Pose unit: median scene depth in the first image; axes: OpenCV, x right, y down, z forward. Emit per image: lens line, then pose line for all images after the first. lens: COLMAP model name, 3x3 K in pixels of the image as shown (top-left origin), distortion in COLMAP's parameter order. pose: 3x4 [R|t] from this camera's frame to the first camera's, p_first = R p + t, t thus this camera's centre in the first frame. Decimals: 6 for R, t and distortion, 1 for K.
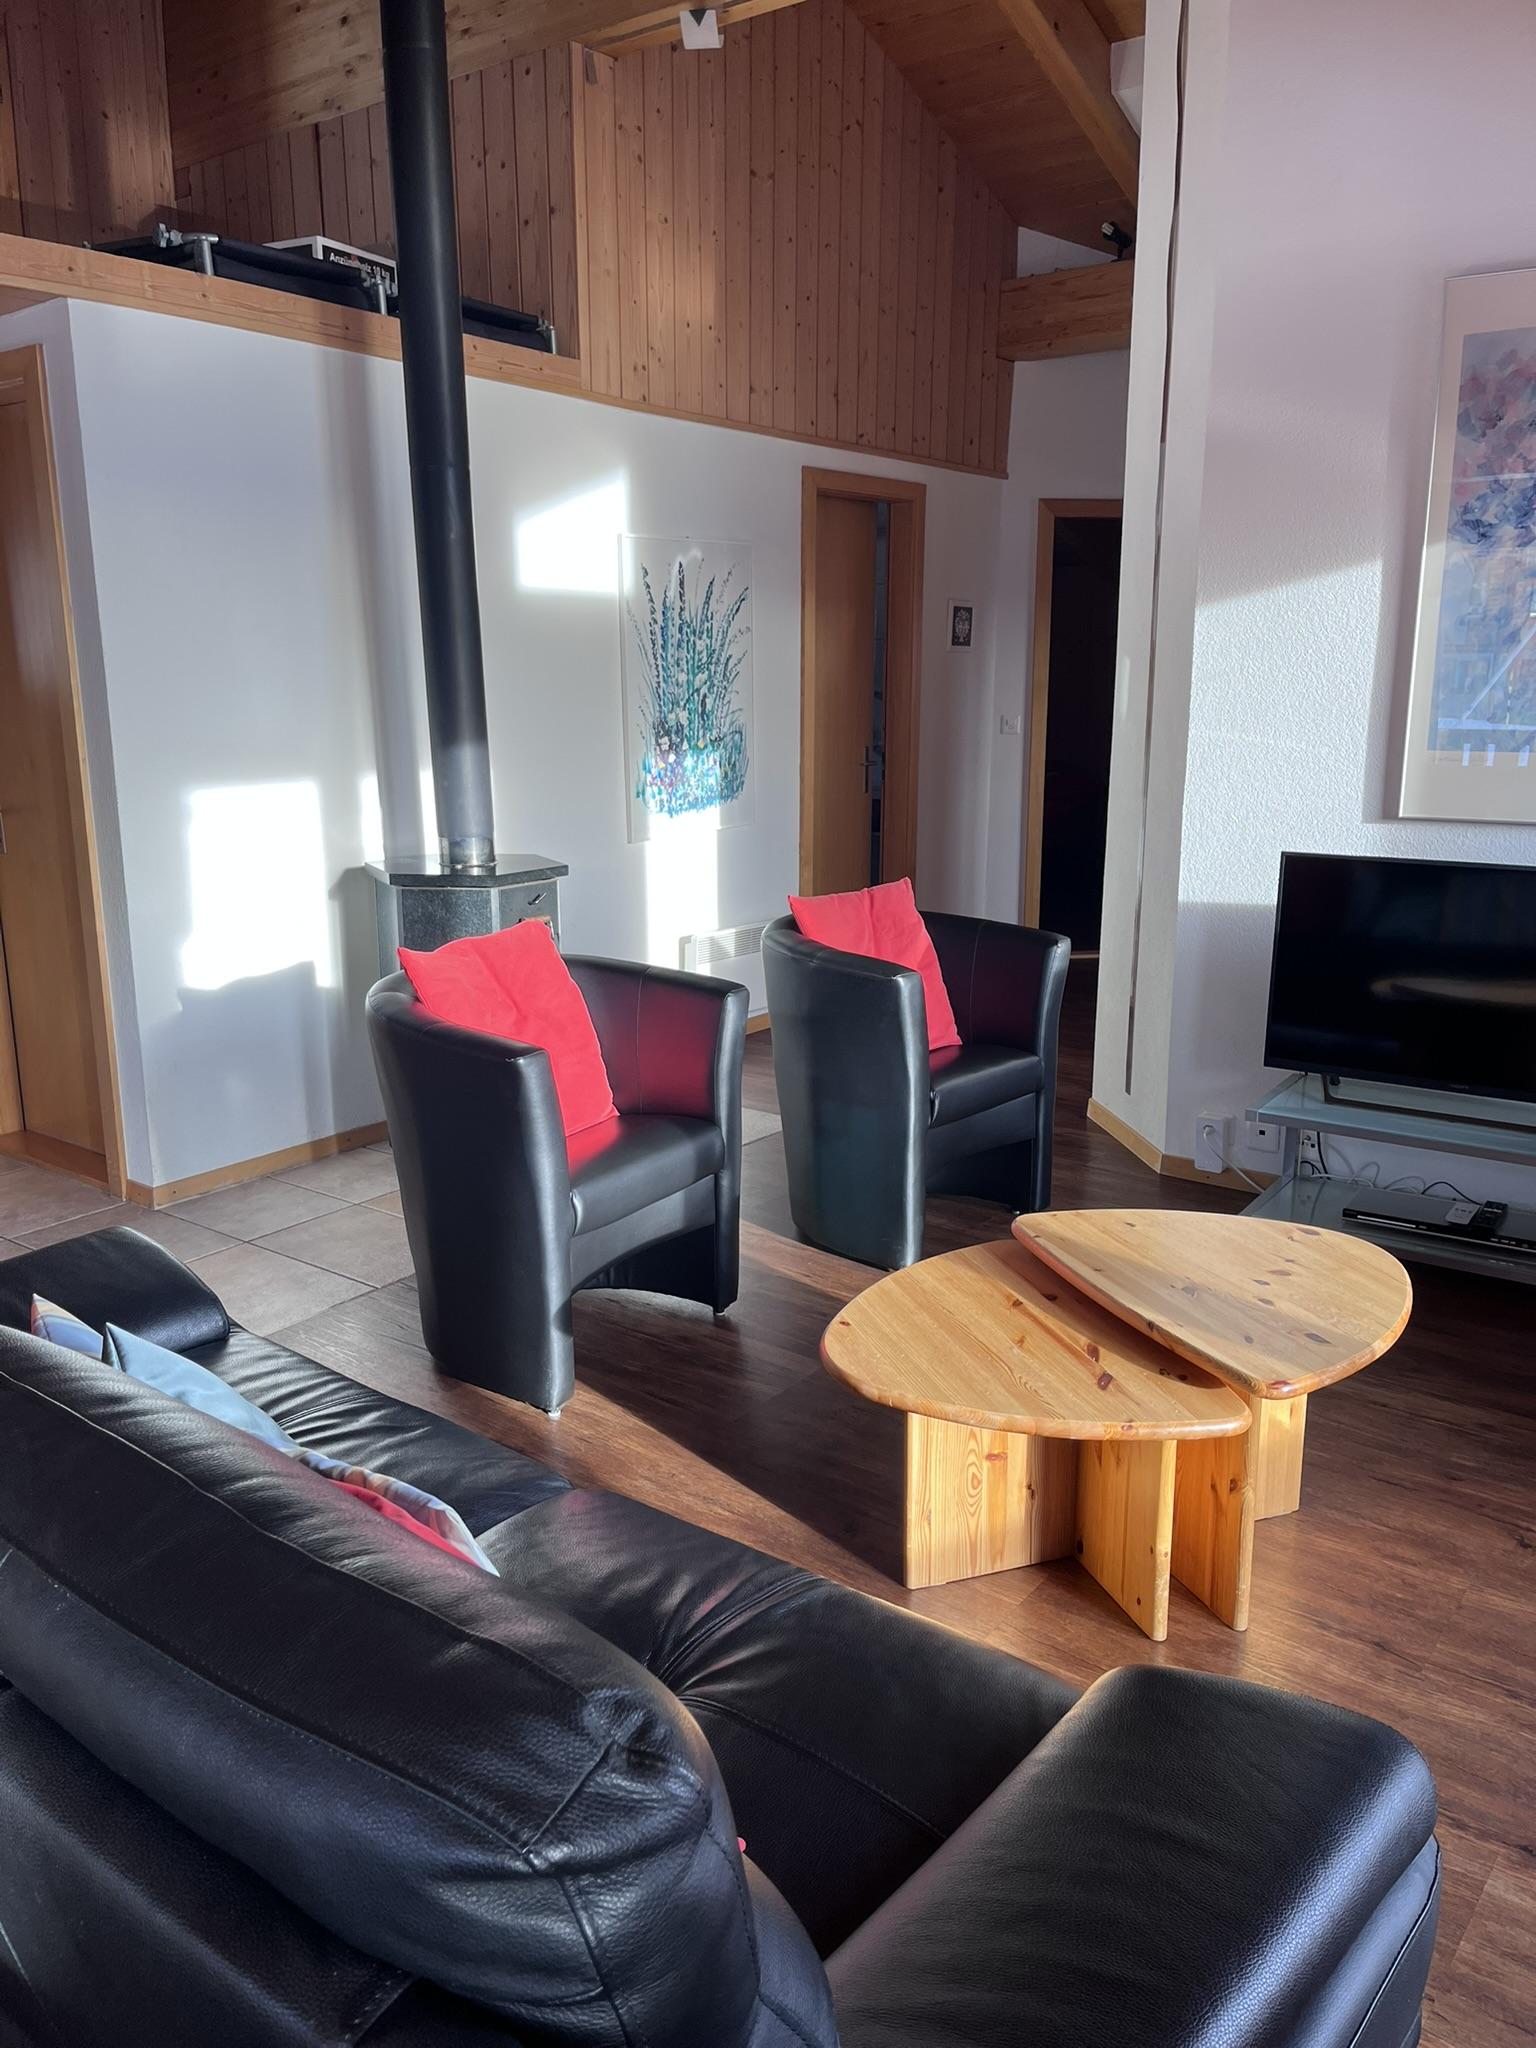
lens RADIAL K [[1556.5, 0, 765.7], [0, 1556.5, 1023.1], [0, 0, 1]] dist [0.041721, -0.051408]
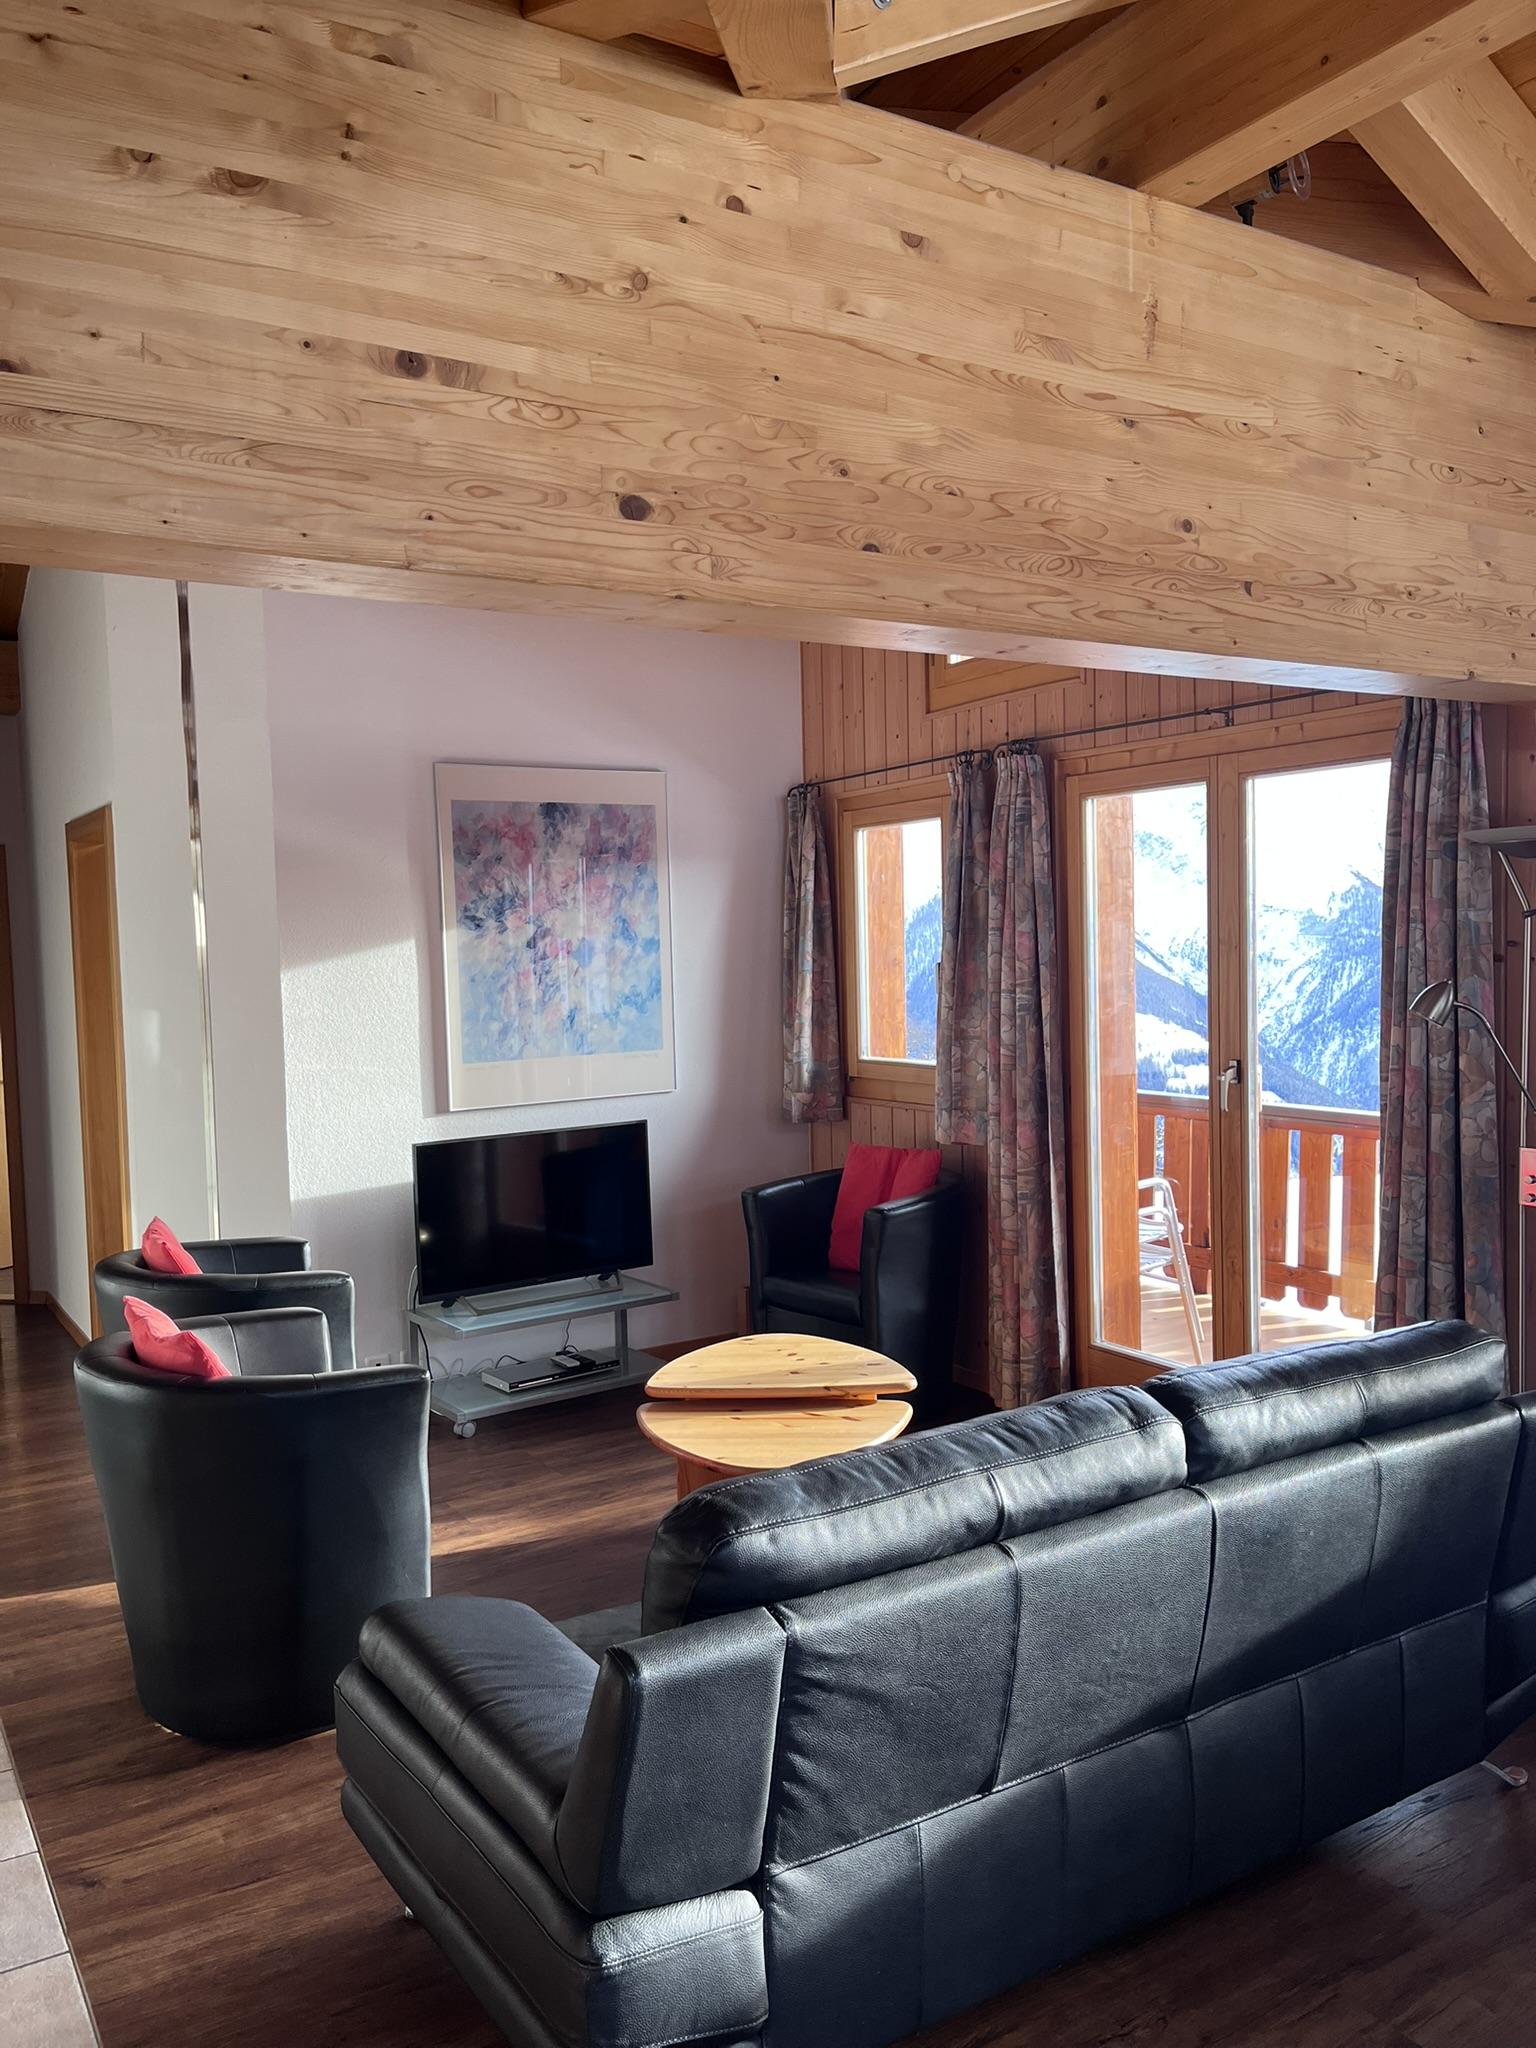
lens RADIAL K [[1556.5, 0, 772.7], [0, 1556.5, 1024.0], [0, 0, 1]] dist [0.041721, -0.051408]
pose [[0.338385, -0.054230, 0.939444, -0.895787], [0.231949, 0.972341, -0.027418, -0.108506], [-0.911973, 0.227181, 0.341604, 0.236923]]
